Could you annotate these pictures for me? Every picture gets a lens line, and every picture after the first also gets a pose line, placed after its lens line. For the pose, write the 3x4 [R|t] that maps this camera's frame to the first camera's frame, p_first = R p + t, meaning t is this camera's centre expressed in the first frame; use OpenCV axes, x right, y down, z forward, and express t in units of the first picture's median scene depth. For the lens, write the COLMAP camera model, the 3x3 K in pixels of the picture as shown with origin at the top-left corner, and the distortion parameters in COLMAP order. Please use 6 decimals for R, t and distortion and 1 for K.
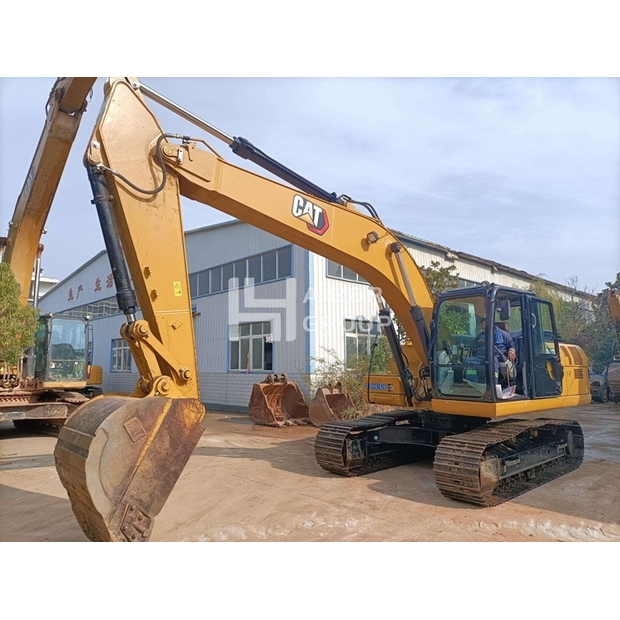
lens RADIAL K [[462.9, 0, 309.4], [0, 462.9, 309.7], [0, 0, 1]] dist [0.044468, 0.000842]
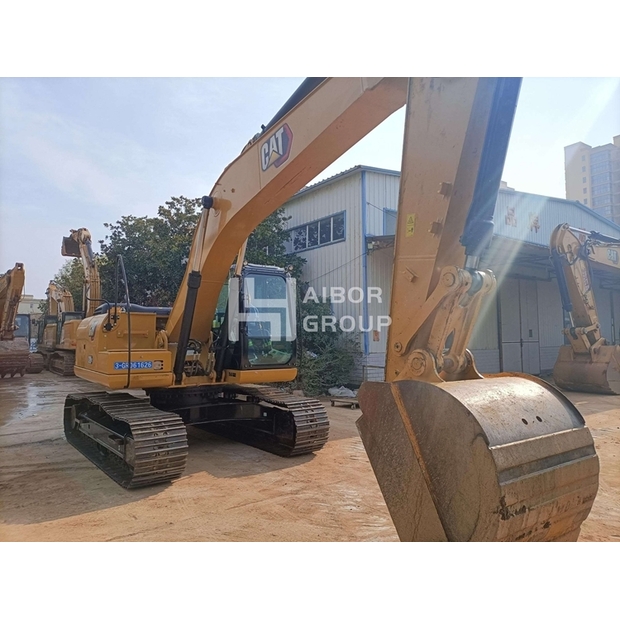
lens RADIAL K [[462.9, 0, 309.6], [0, 462.9, 309.8], [0, 0, 1]] dist [0.044468, 0.000842]
pose [[0.115863, 0.067211, 0.990989, -0.850518], [-0.109661, 0.992474, -0.054490, 0.127548], [-0.987193, -0.102359, 0.122361, 0.926912]]
